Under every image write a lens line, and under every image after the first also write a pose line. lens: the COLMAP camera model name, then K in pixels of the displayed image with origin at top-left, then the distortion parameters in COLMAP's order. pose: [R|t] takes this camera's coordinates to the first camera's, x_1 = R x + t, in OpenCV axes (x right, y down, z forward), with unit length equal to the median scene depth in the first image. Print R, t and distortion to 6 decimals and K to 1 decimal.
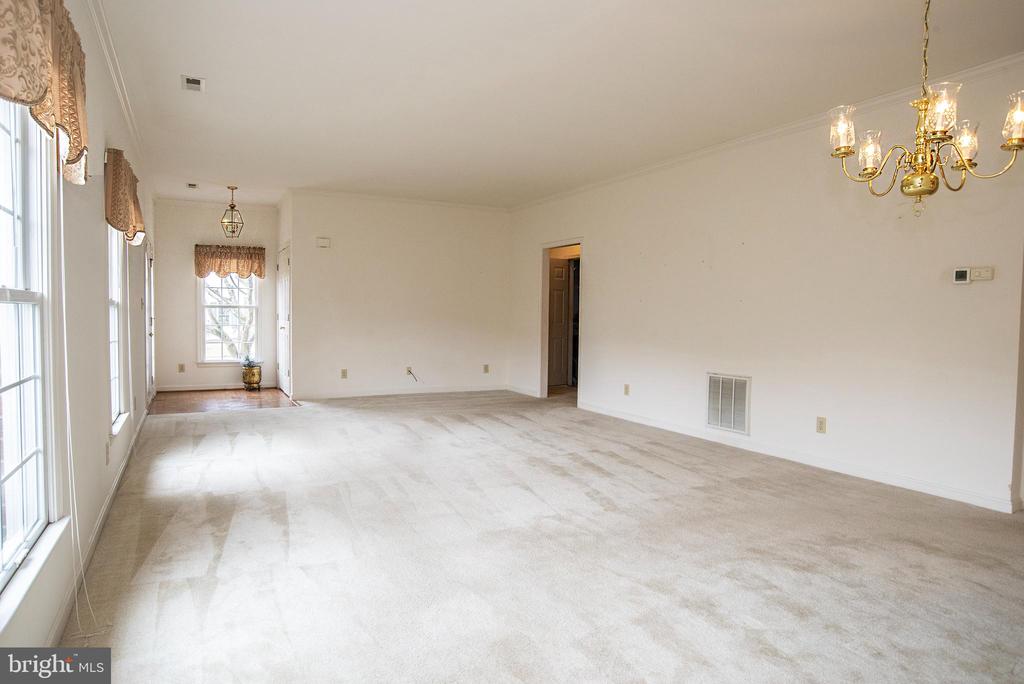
lens RADIAL K [[621.3, 0, 501.2], [0, 621.3, 341.6], [0, 0, 1]] dist [-0.096344, 0.054343]
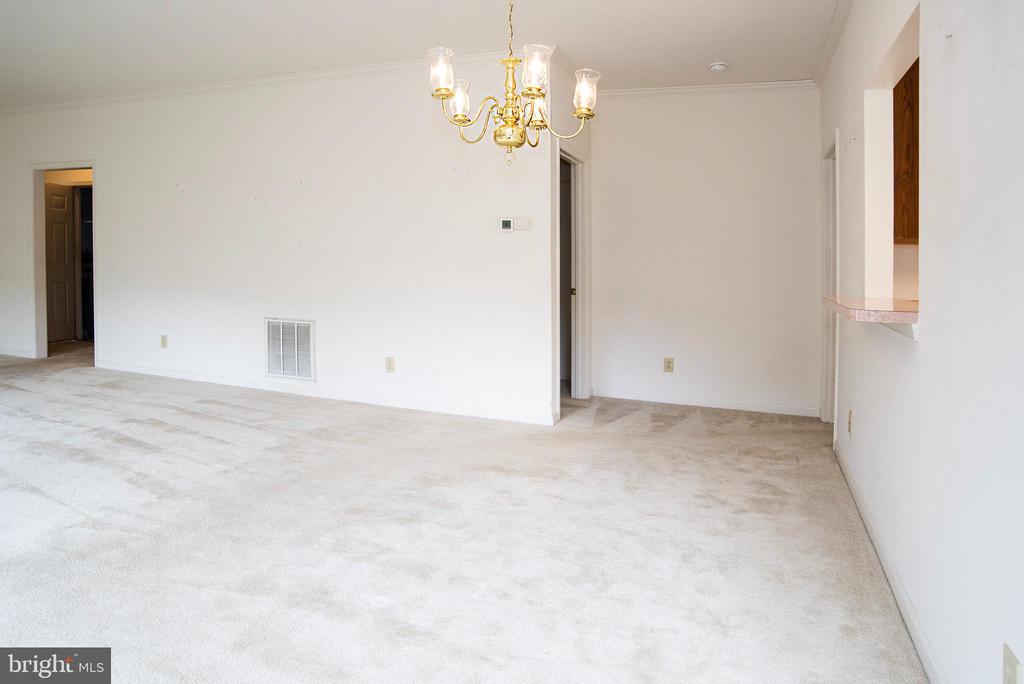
lens RADIAL K [[603.4, 0, 512.0], [0, 603.4, 280.1], [0, 0, 1]] dist [-0.067679, 0.029724]
pose [[0.725210, -0.012741, 0.688410, -0.022867], [0.014482, 0.999890, 0.003249, -0.006213], [-0.688376, 0.007613, 0.725314, 0.138672]]
